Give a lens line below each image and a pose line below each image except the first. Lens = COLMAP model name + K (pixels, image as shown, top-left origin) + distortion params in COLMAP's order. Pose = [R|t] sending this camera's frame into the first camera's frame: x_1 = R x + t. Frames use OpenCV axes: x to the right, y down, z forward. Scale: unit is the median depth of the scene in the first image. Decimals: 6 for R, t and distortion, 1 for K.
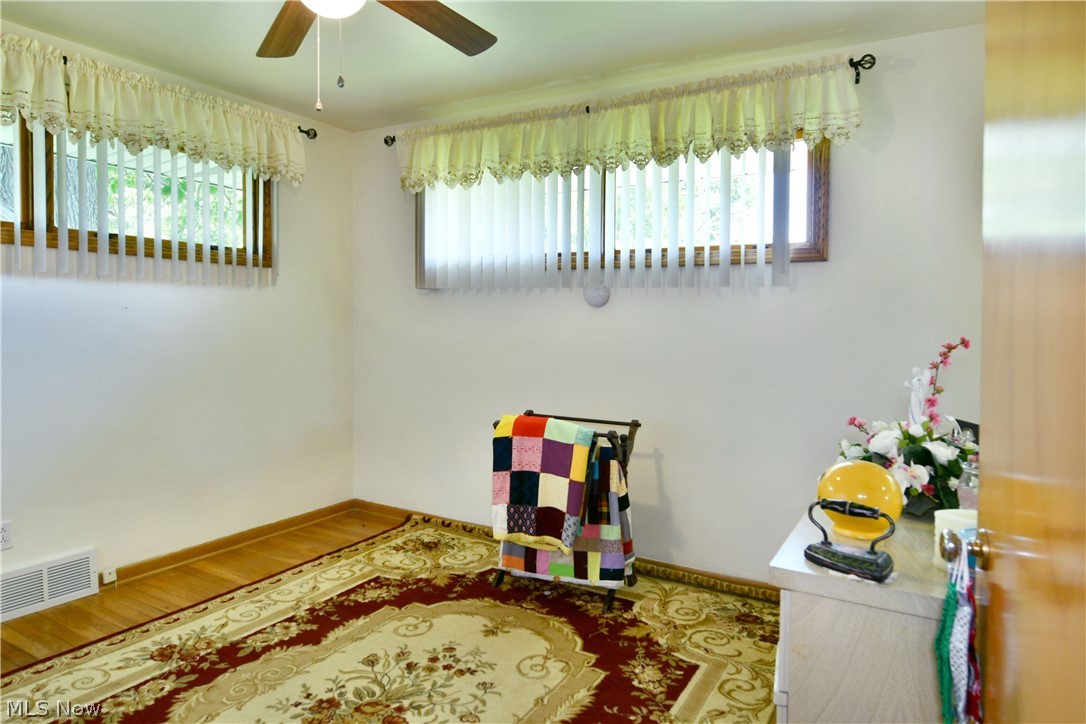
lens RADIAL K [[654.6, 0, 550.4], [0, 654.6, 351.9], [0, 0, 1]] dist [-0.011802, -0.004503]
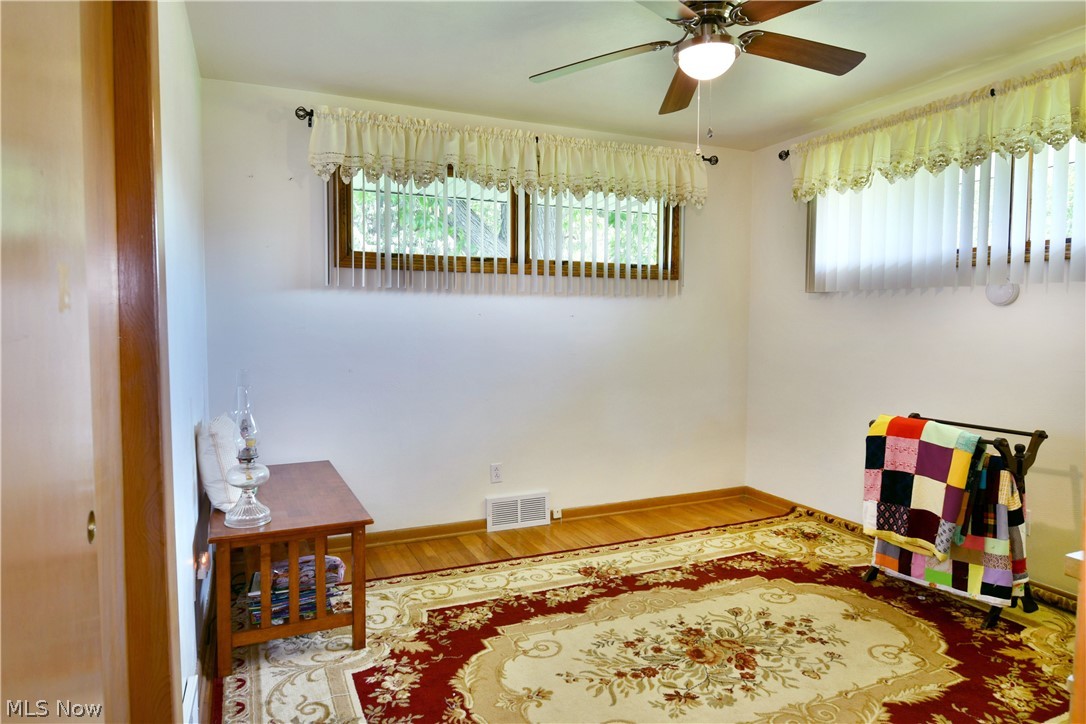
lens RADIAL K [[654.6, 0, 550.4], [0, 654.6, 351.9], [0, 0, 1]] dist [-0.011802, -0.004503]
pose [[0.809242, 0.013423, -0.587321, 0.114093], [-0.017807, 0.999840, -0.001684, 0.010180], [0.587205, 0.011821, 0.809352, -0.126302]]
